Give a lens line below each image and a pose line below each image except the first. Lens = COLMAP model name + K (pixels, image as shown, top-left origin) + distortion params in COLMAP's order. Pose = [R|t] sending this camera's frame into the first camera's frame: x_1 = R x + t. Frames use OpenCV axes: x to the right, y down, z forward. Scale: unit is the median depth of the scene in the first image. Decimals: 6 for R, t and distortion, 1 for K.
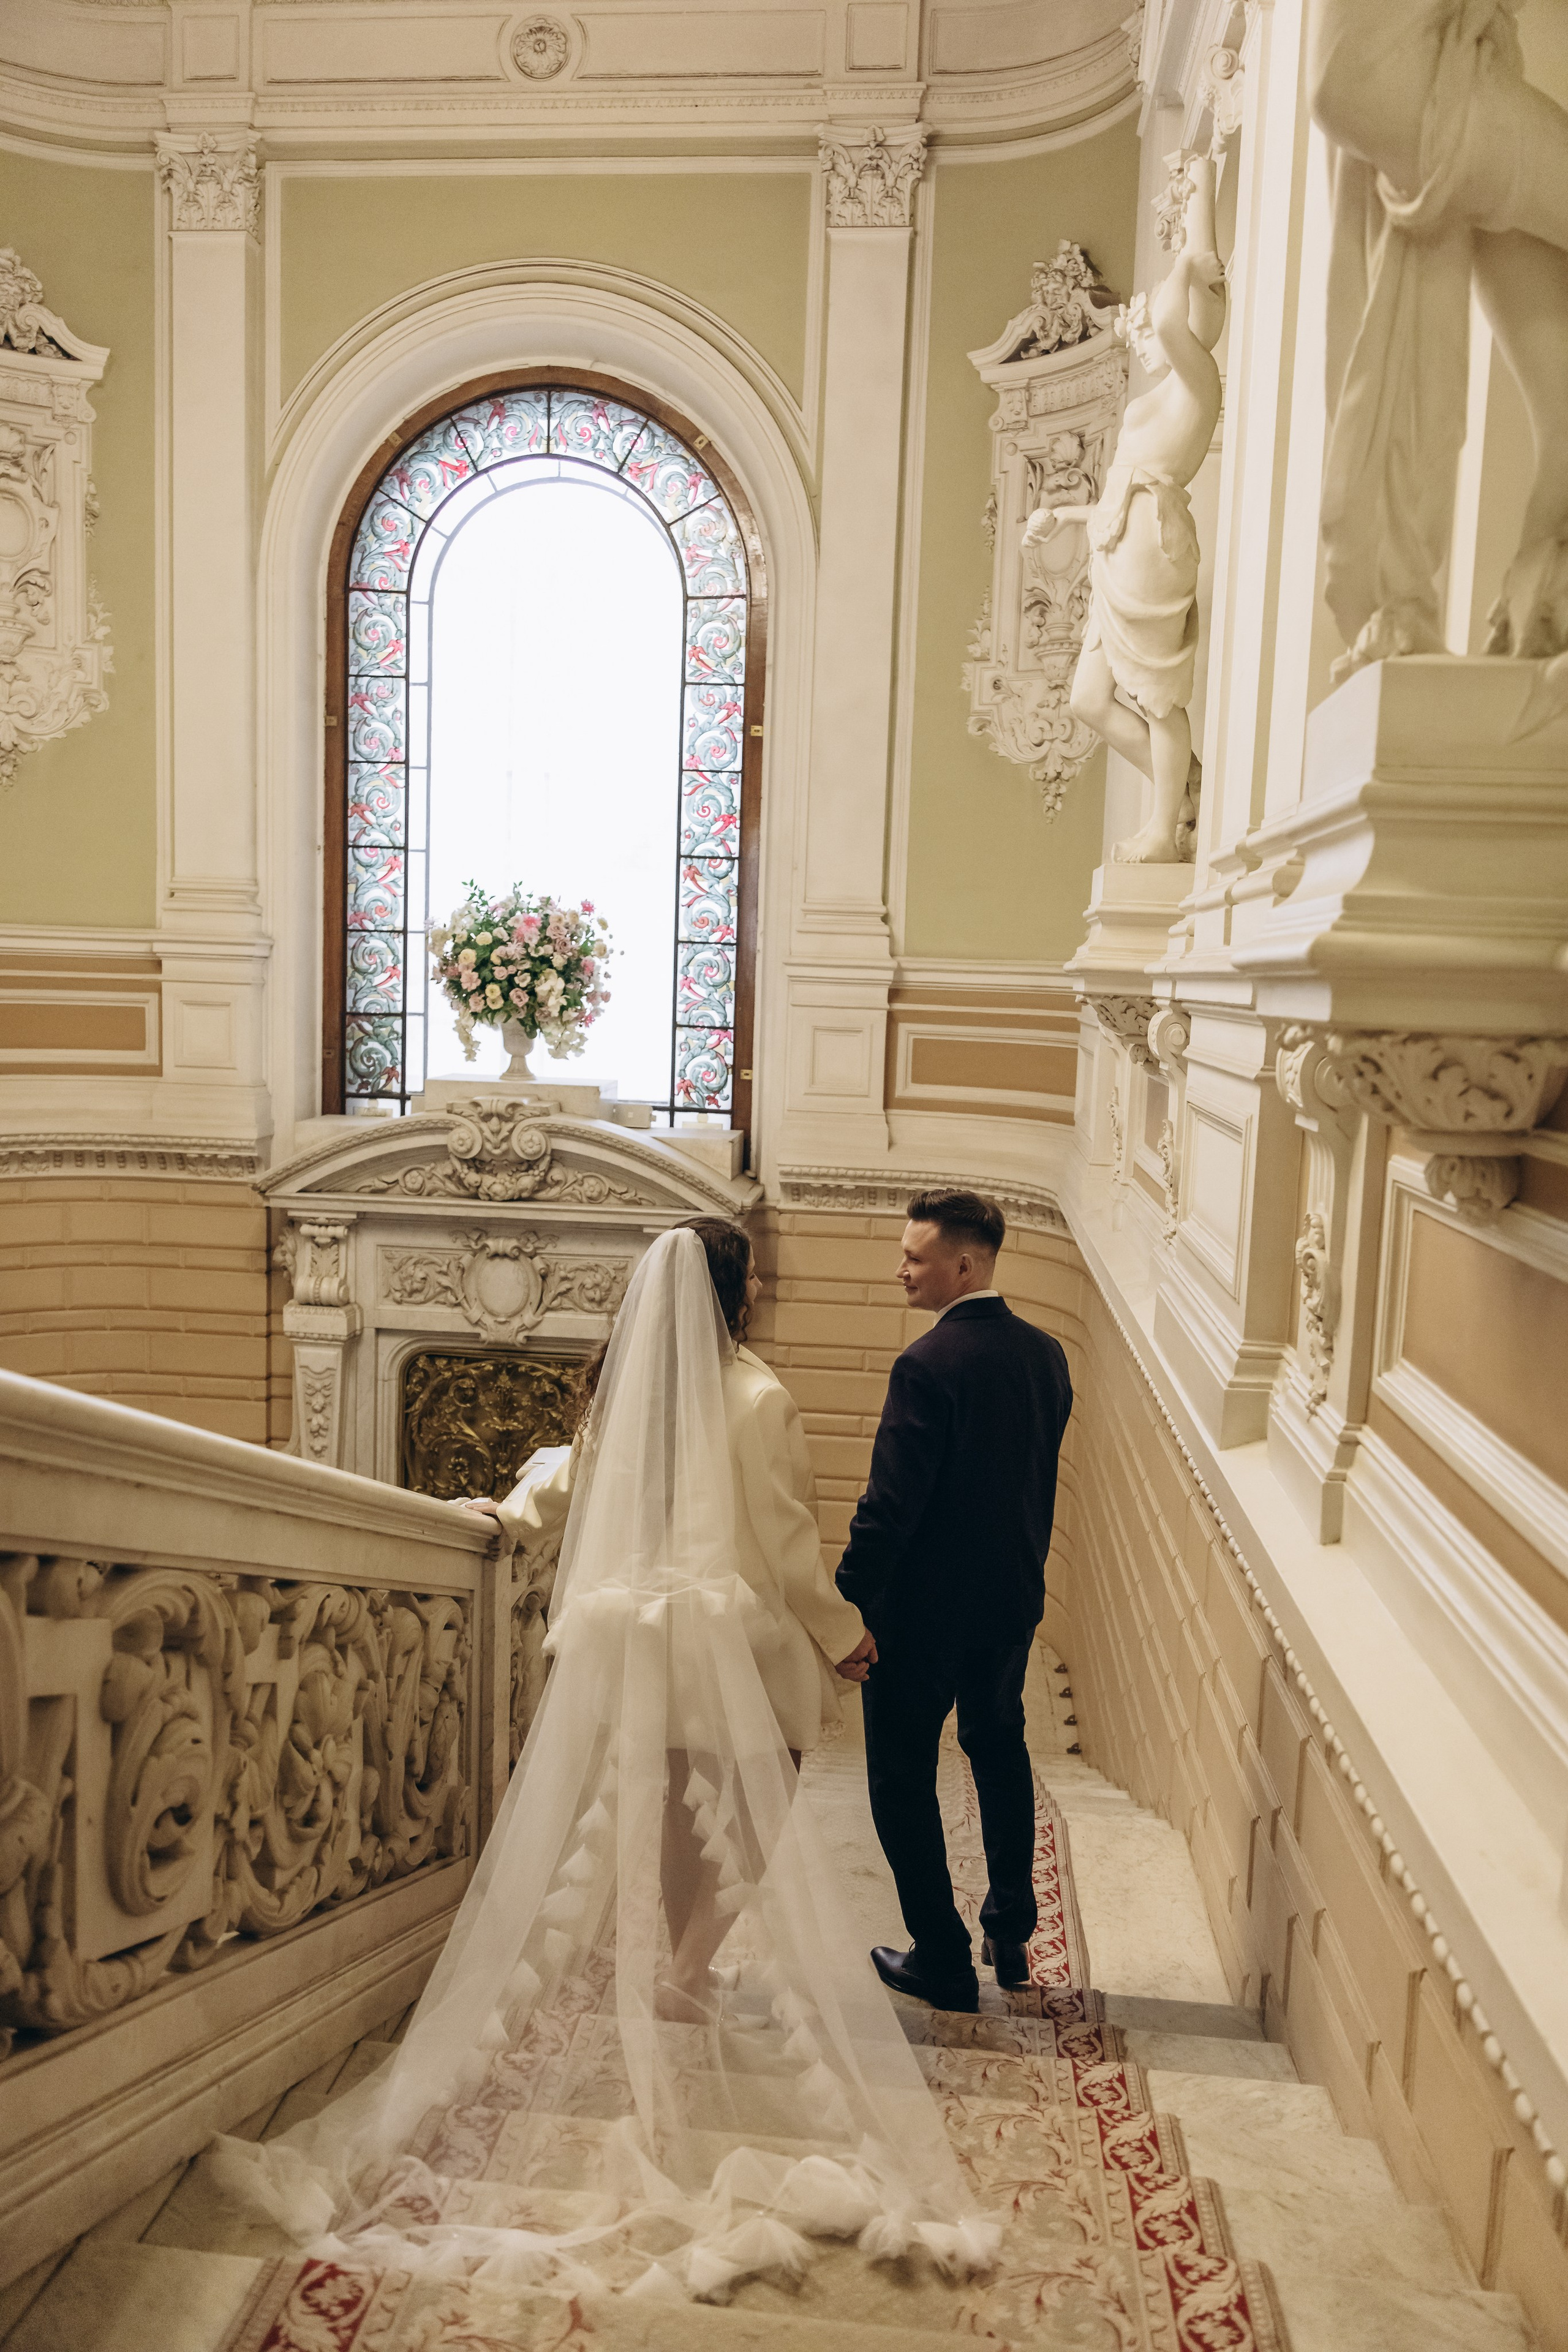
lens RADIAL K [[1814.5, 0, 790.0], [0, 1814.5, 1182.2], [0, 0, 1]] dist [0.020623, -0.038962]
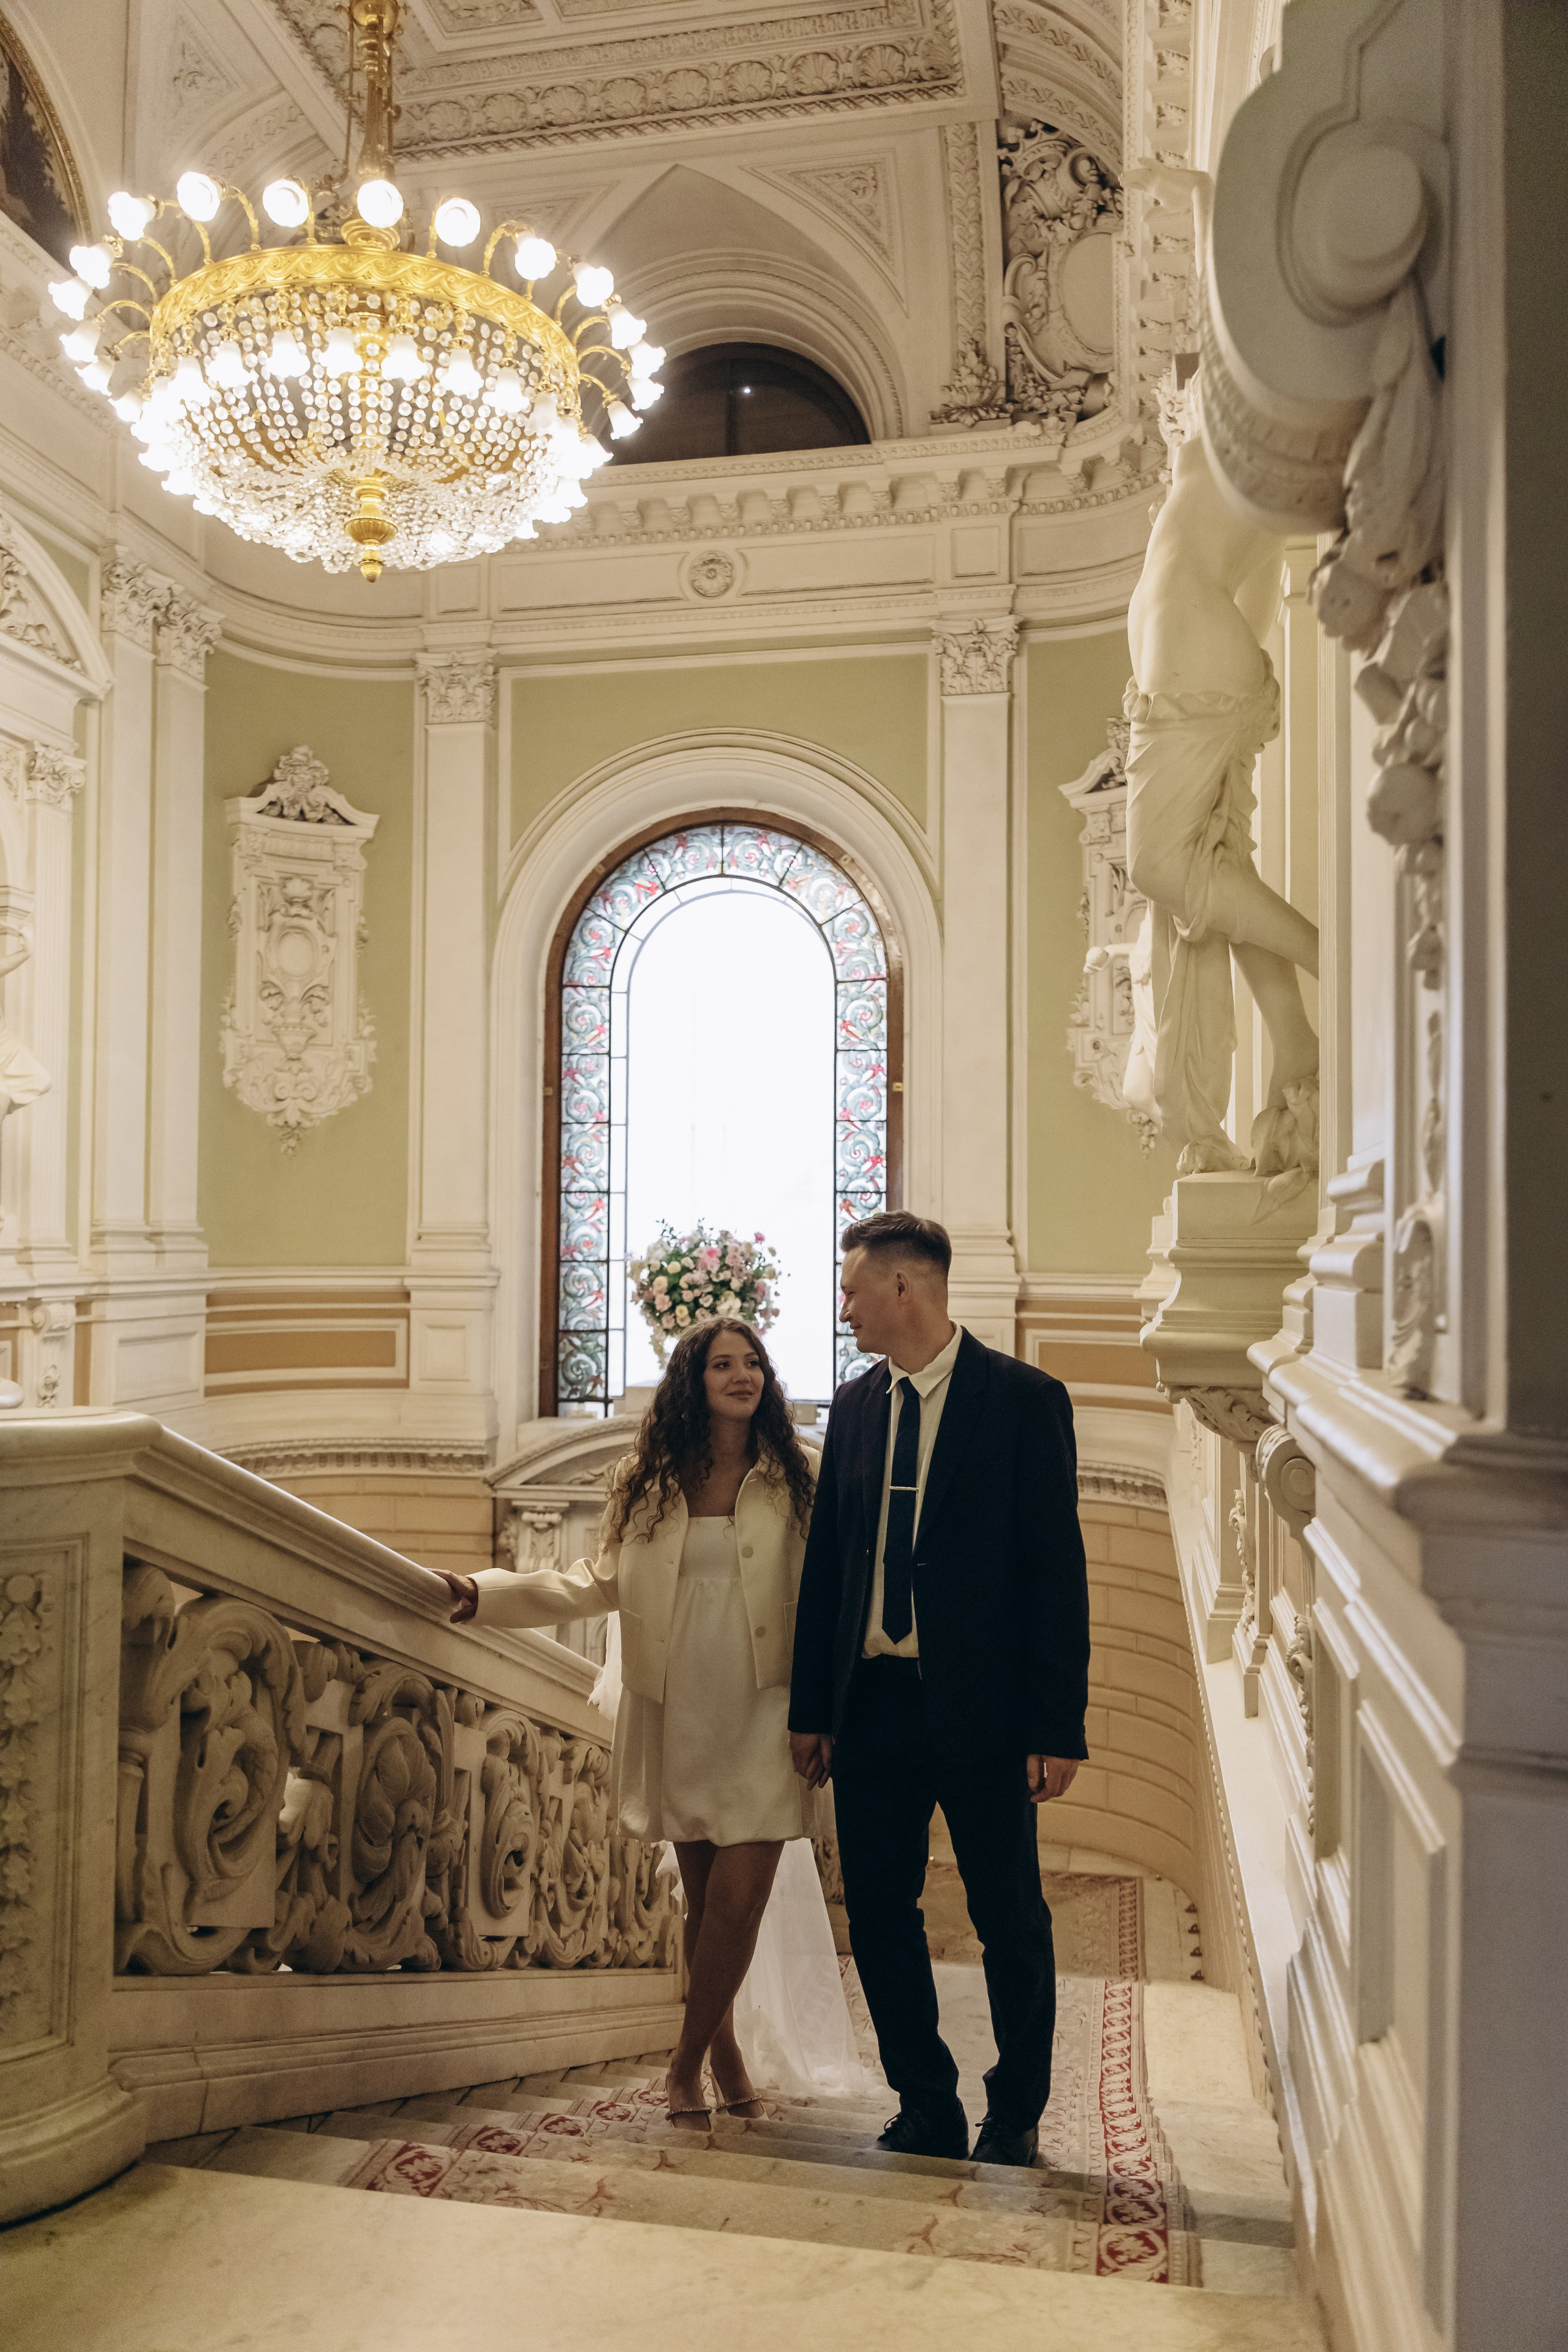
lens RADIAL K [[1814.5, 0, 775.1], [0, 1814.5, 1183.1], [0, 0, 1]] dist [0.020623, -0.038962]
pose [[0.993939, -0.033637, -0.104658, 0.025196], [0.017111, 0.987771, -0.154969, -0.002567], [0.108591, 0.152239, 0.982360, -0.178337]]
